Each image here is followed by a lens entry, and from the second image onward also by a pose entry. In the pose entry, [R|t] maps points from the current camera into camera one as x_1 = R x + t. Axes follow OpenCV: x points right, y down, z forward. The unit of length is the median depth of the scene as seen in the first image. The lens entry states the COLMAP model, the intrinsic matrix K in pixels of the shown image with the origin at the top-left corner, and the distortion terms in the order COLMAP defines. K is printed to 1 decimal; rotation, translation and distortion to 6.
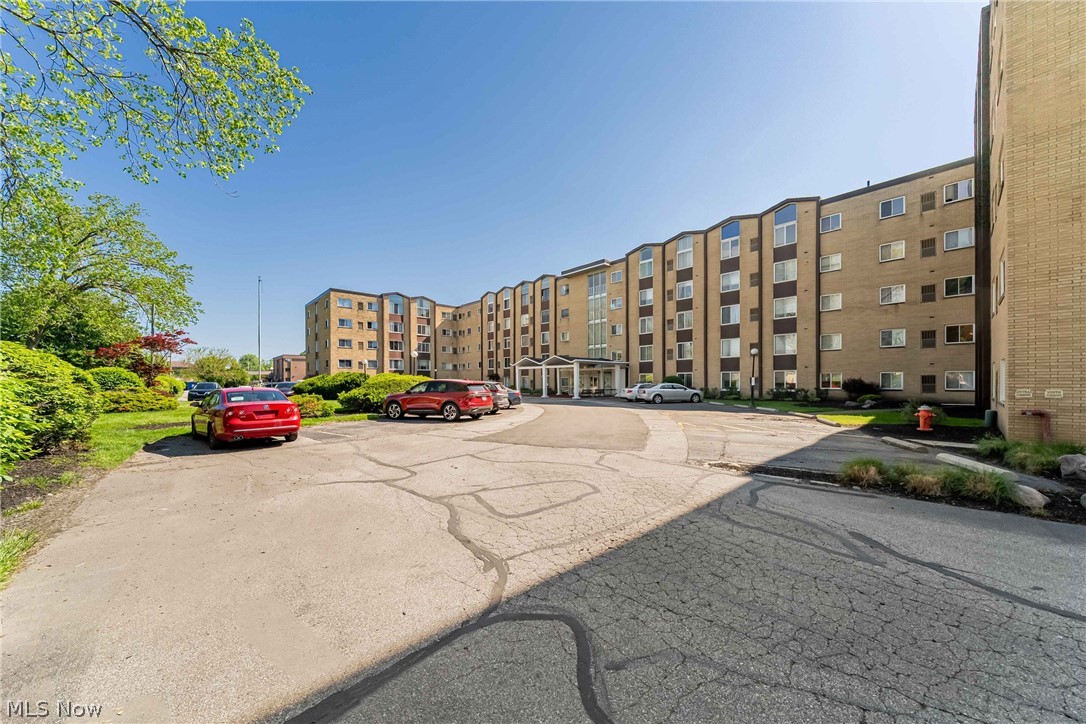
lens RADIAL K [[382.5, 0, 557.5], [0, 382.5, 379.8], [0, 0, 1]] dist [0.001600, 0.000090]
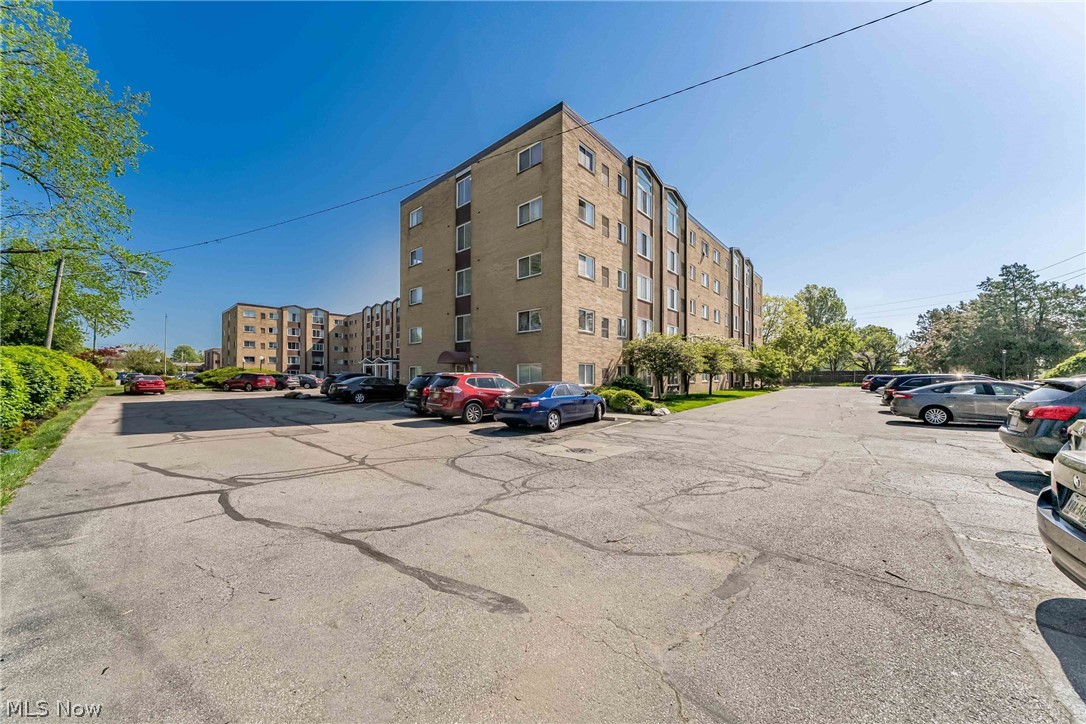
lens RADIAL K [[374.4, 0, 544.6], [0, 374.4, 368.8], [0, 0, 1]] dist [-0.000142, 0.000024]
pose [[0.996486, 0.008166, 0.083363, 0.374628], [-0.007265, 0.999912, -0.011105, -0.003400], [-0.083446, 0.010460, 0.996457, -0.395083]]
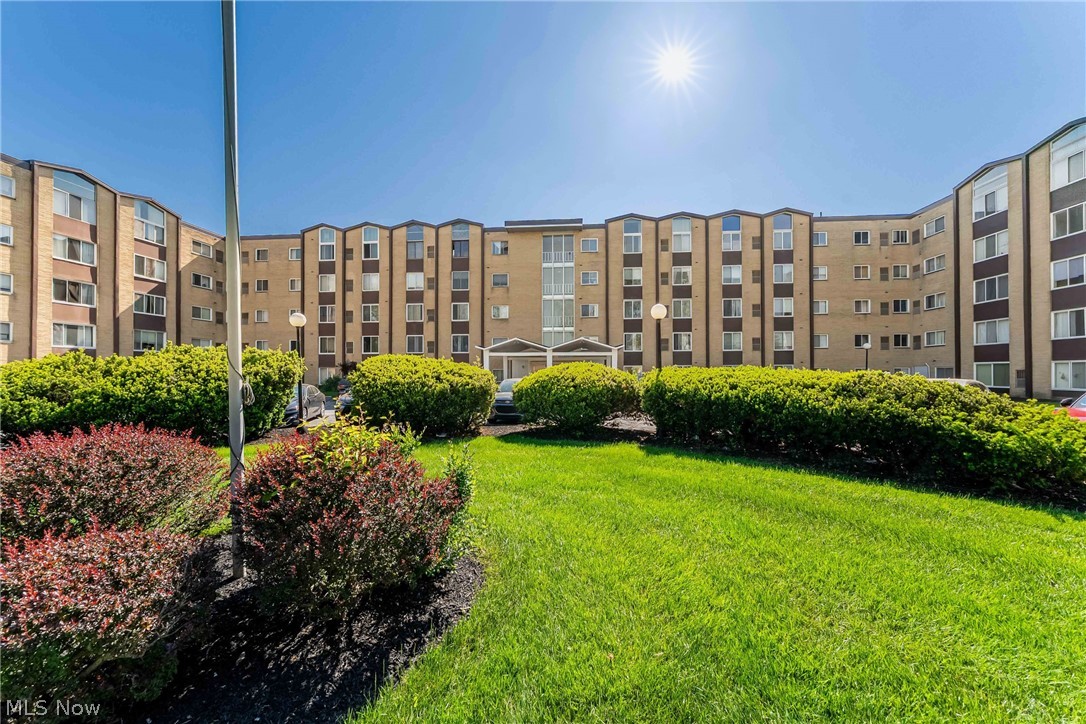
lens RADIAL K [[372.8, 0, 544.1], [0, 372.8, 367.0], [0, 0, 1]] dist [-0.000233, -0.000117]
pose [[0.743914, 0.007882, 0.668229, -0.354387], [-0.003807, 0.999964, -0.007557, -0.004702], [-0.668265, 0.003078, 0.743917, 0.386507]]
